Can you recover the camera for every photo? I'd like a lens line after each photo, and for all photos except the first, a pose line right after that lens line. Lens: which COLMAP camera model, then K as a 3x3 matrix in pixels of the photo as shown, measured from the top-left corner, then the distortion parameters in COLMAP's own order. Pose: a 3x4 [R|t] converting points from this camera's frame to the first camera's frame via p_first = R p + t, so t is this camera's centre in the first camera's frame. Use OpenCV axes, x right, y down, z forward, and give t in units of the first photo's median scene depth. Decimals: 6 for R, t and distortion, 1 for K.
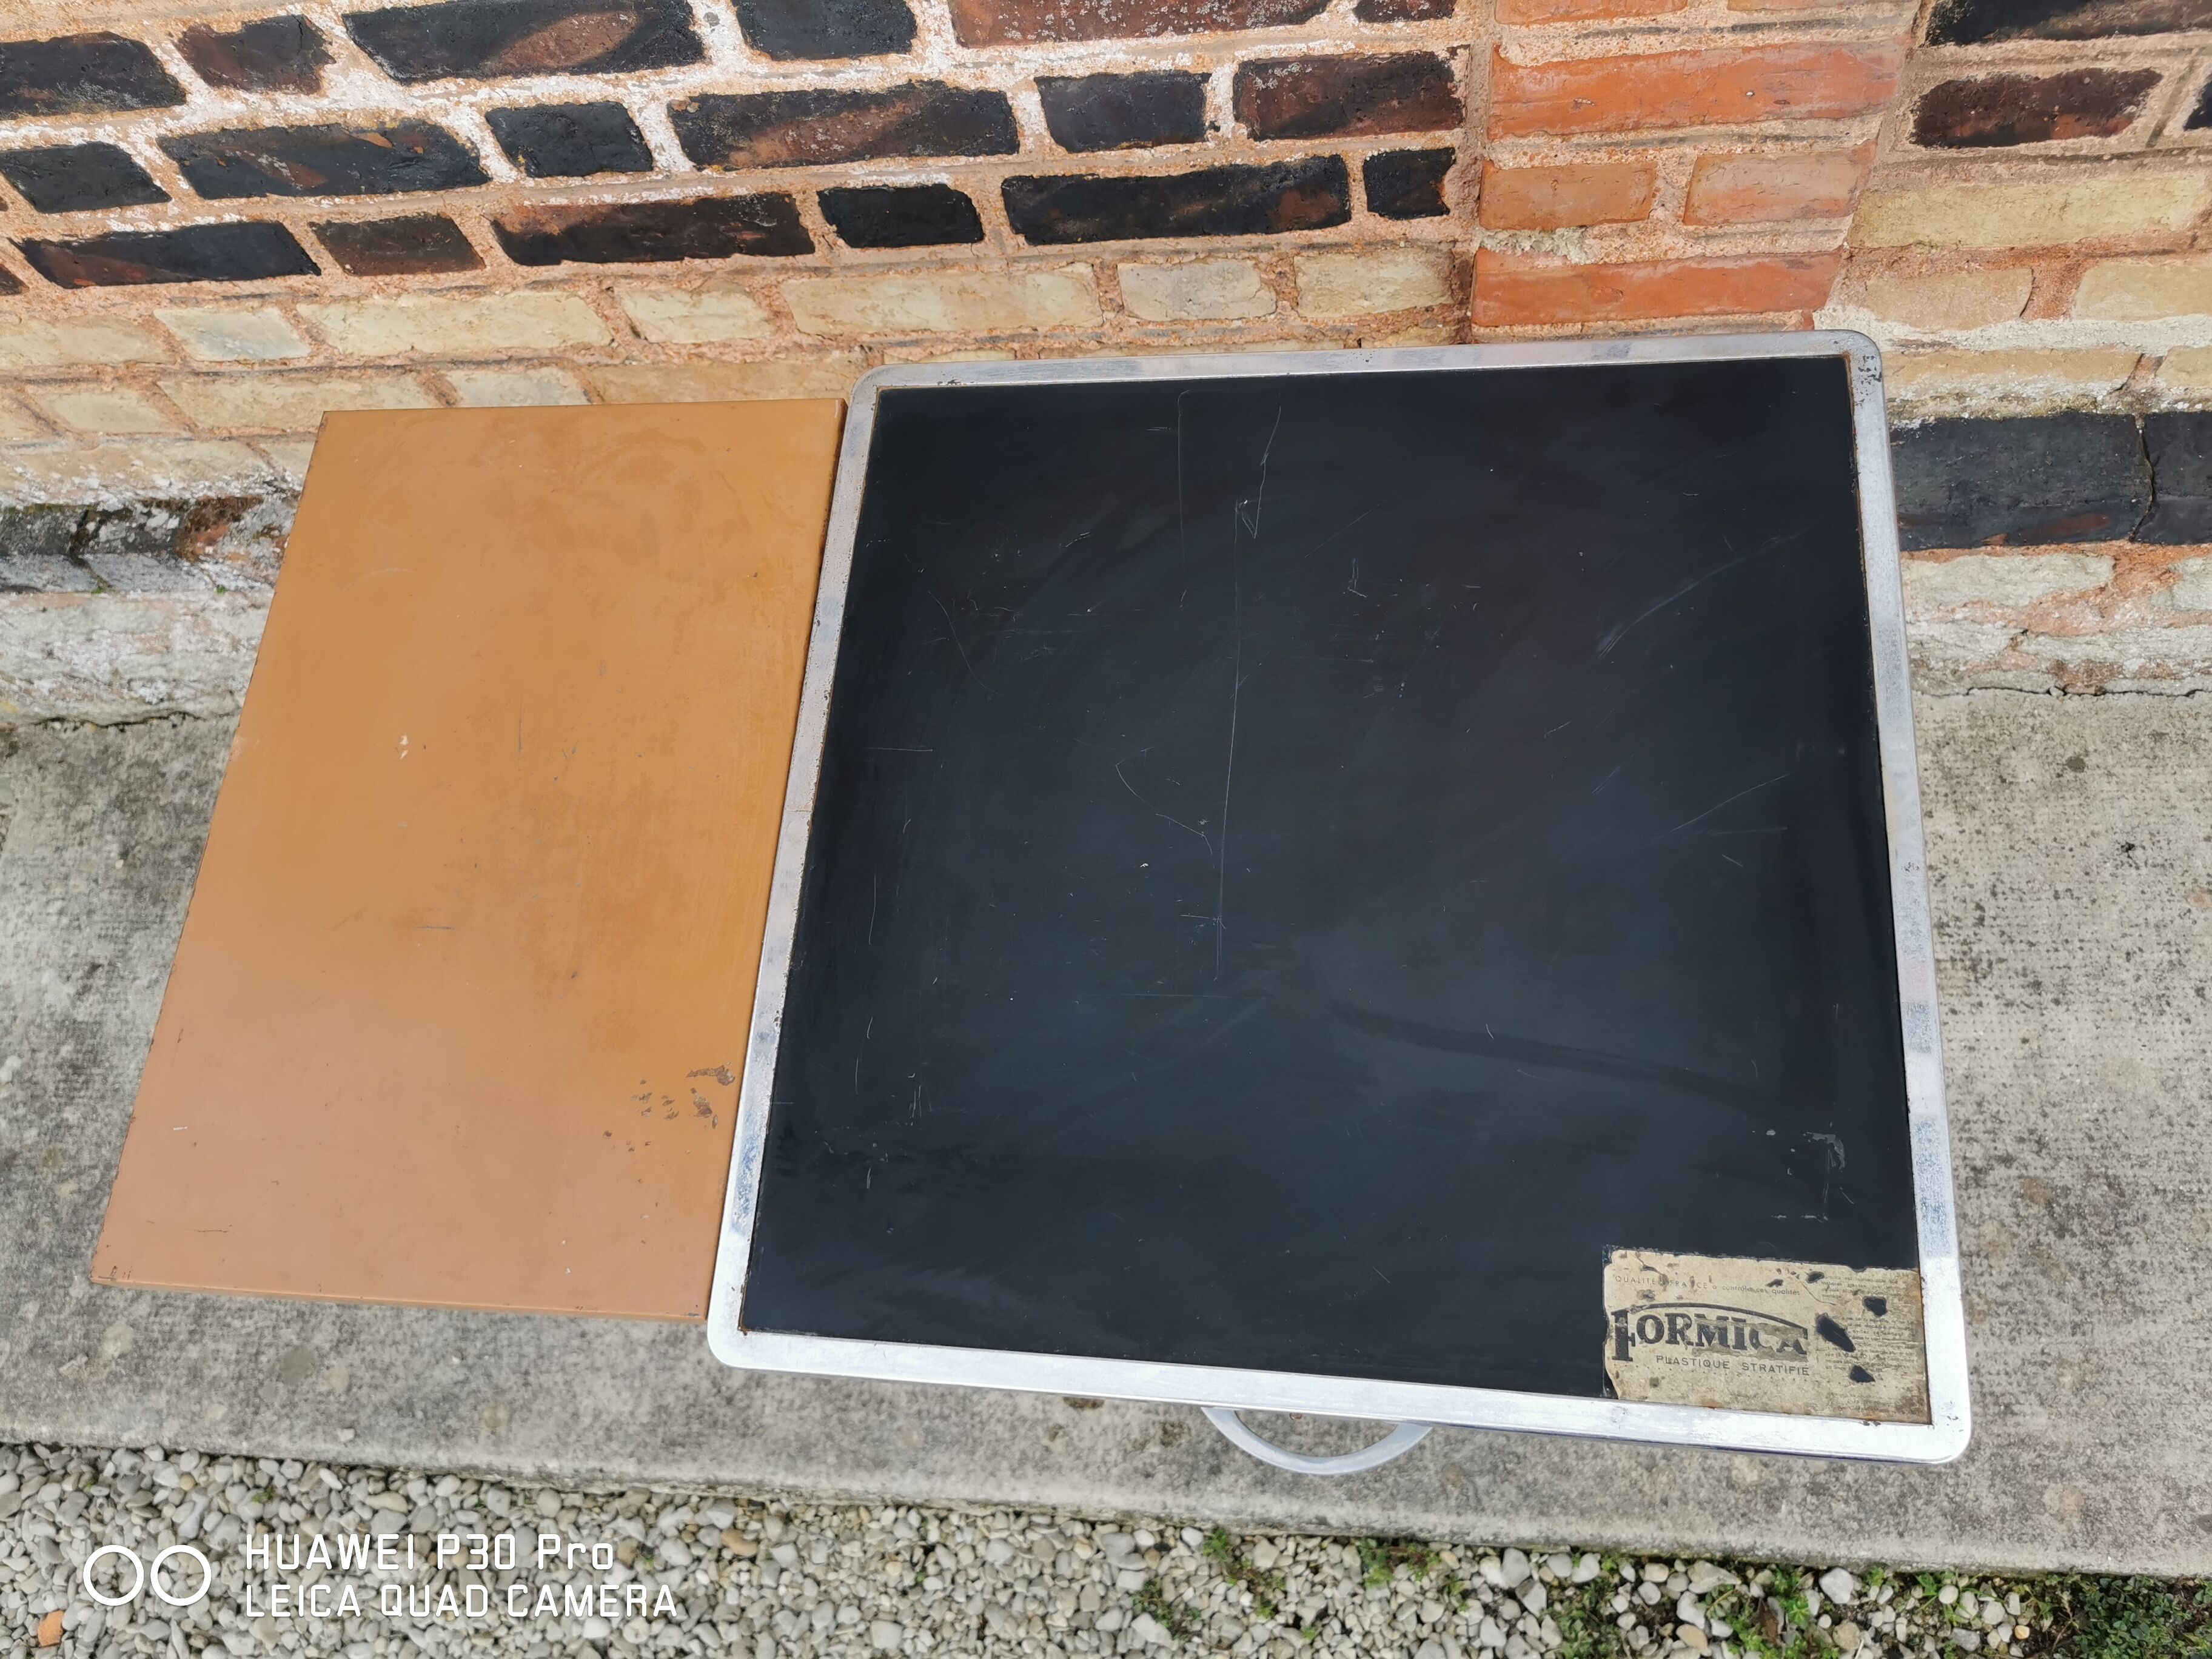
lens RADIAL K [[1692.4, 0, 1125.9], [0, 1692.4, 821.6], [0, 0, 1]] dist [0.043743, -0.114069]
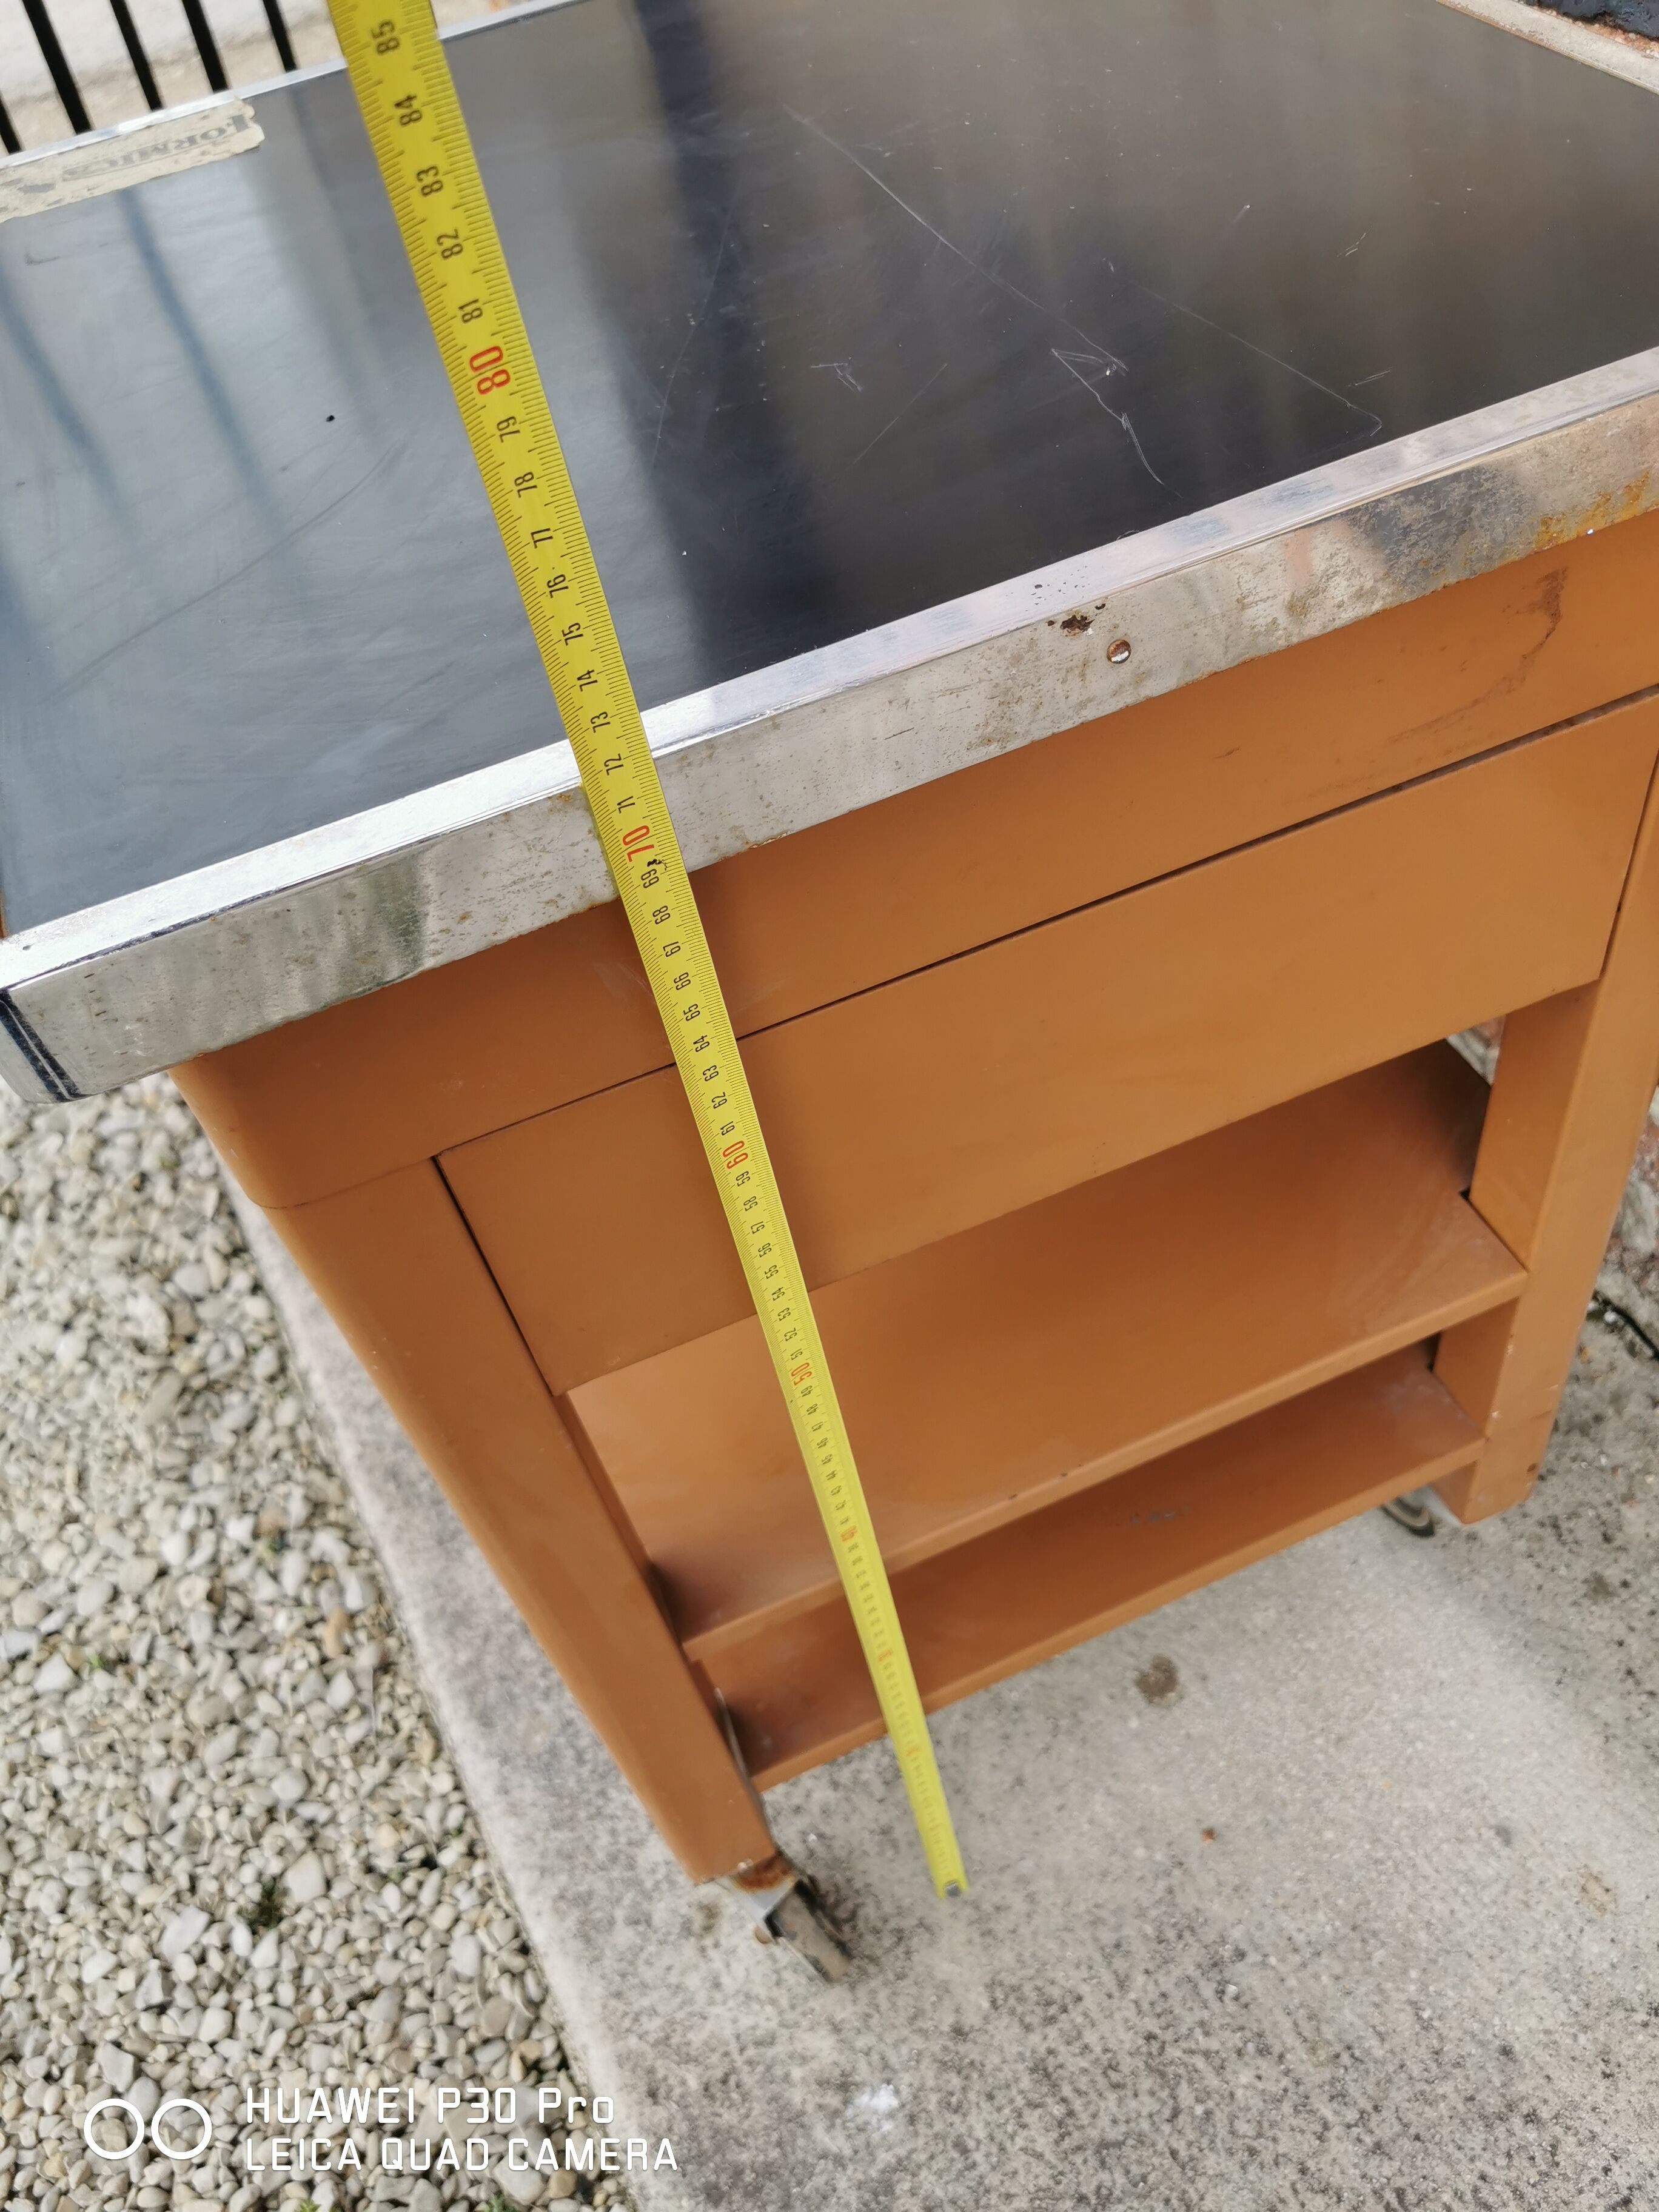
lens RADIAL K [[1737.2, 0, 825.8], [0, 1737.2, 1087.9], [0, 0, 1]] dist [0.019120, -0.072699]
pose [[0.540790, 0.669511, -0.509216, 0.116607], [-0.750279, 0.657631, 0.067846, 0.056537], [0.380300, 0.345364, 0.857960, 0.351859]]
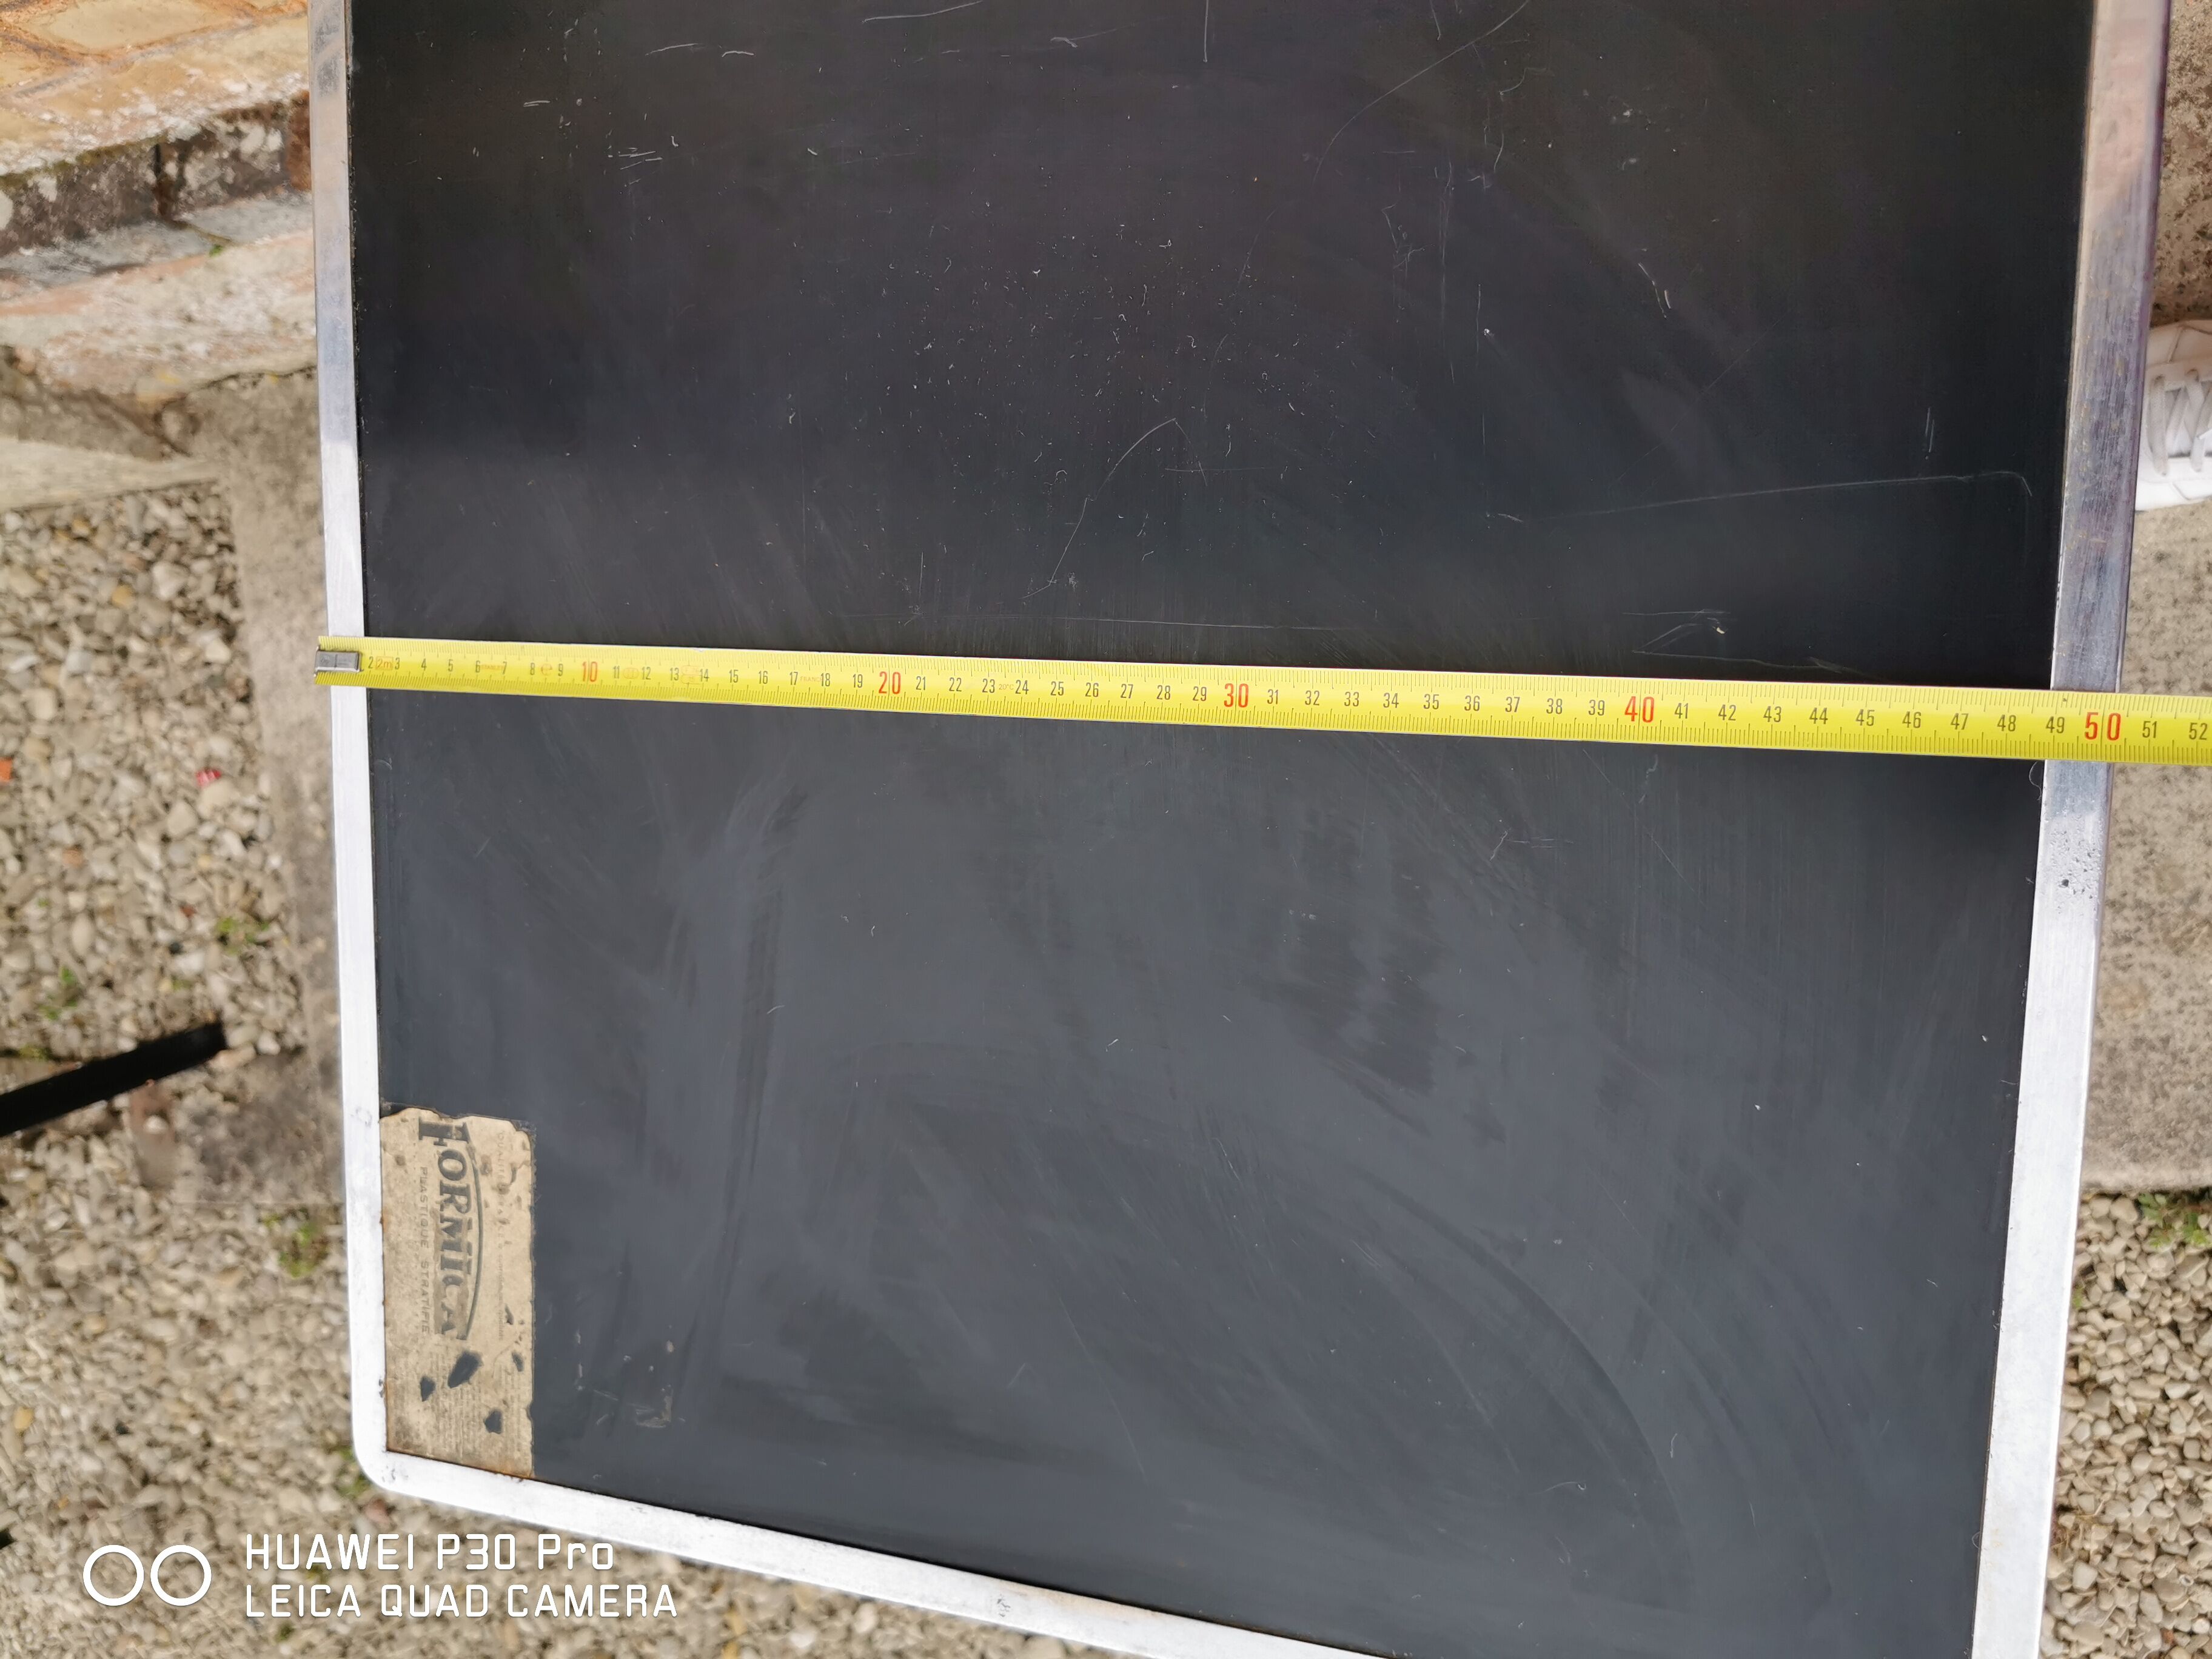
lens RADIAL K [[1737.2, 0, 1101.0], [0, 1737.2, 822.3], [0, 0, 1]] dist [0.019120, -0.072699]
pose [[0.971205, -0.146557, -0.187833, -0.147352], [0.213789, 0.884048, 0.415637, -0.160262], [0.105139, -0.443825, 0.889924, 0.293874]]
